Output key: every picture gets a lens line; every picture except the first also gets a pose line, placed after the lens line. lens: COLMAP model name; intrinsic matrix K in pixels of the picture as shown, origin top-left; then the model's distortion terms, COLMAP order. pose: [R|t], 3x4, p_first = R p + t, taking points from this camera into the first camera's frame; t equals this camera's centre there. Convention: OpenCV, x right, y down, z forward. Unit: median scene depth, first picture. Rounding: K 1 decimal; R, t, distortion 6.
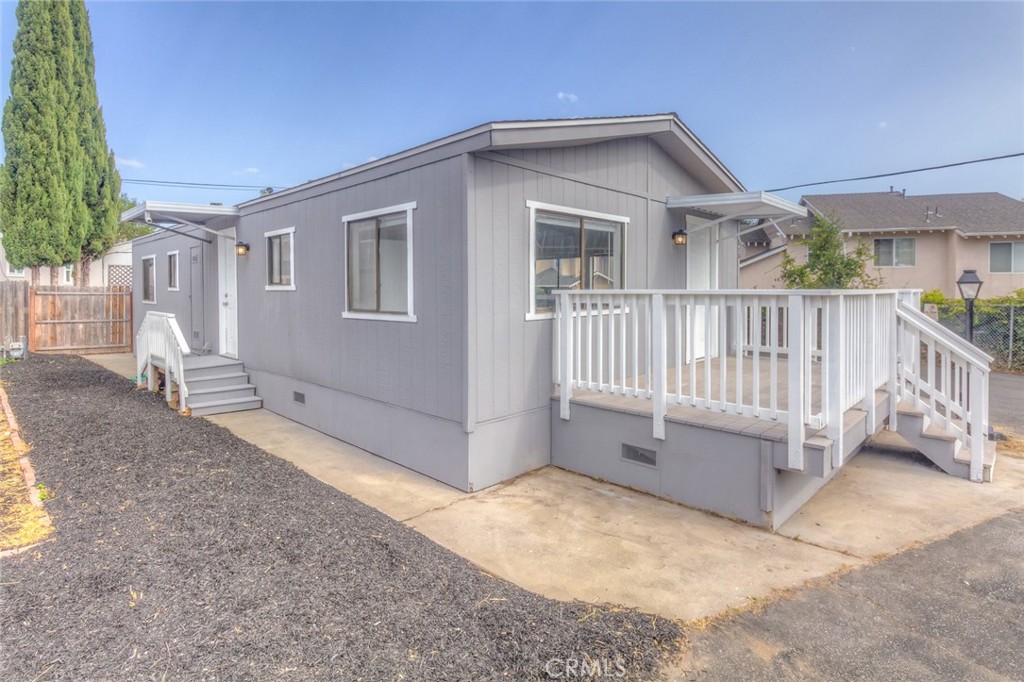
lens RADIAL K [[527.5, 0, 518.6], [0, 527.5, 281.7], [0, 0, 1]] dist [-0.001072, -0.000954]
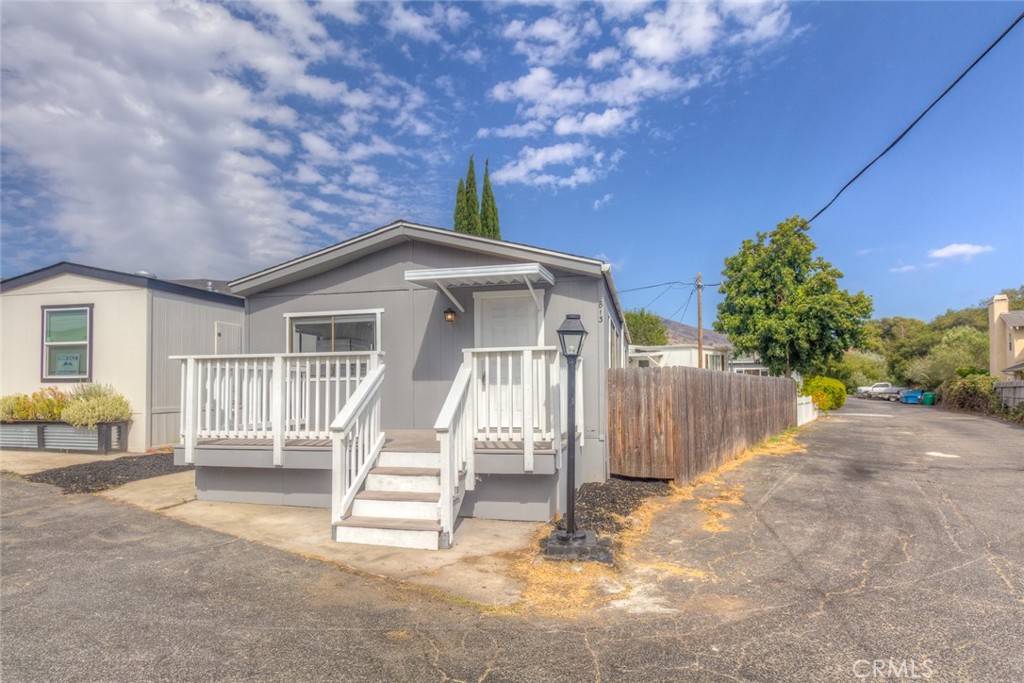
lens RADIAL K [[525.0, 0, 531.4], [0, 525.0, 364.0], [0, 0, 1]] dist [0.000588, -0.000017]
pose [[0.520066, -0.041298, -0.853127, 2.455599], [0.019757, 0.999145, -0.036323, 0.118072], [0.853898, 0.002035, 0.520437, 1.015009]]
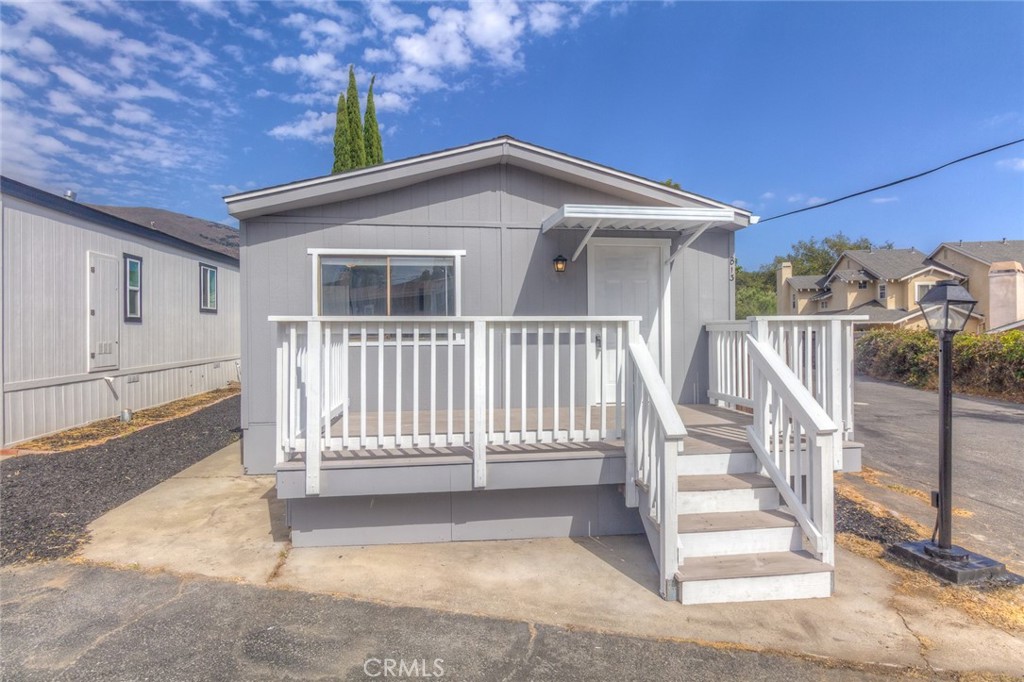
lens RADIAL K [[524.1, 0, 514.9], [0, 524.1, 323.4], [0, 0, 1]] dist [0.000946, -0.000960]
pose [[0.780058, -0.012061, -0.625591, 1.456320], [0.011646, 0.999921, -0.004756, 0.037718], [0.625599, -0.003576, 0.780137, 0.453552]]
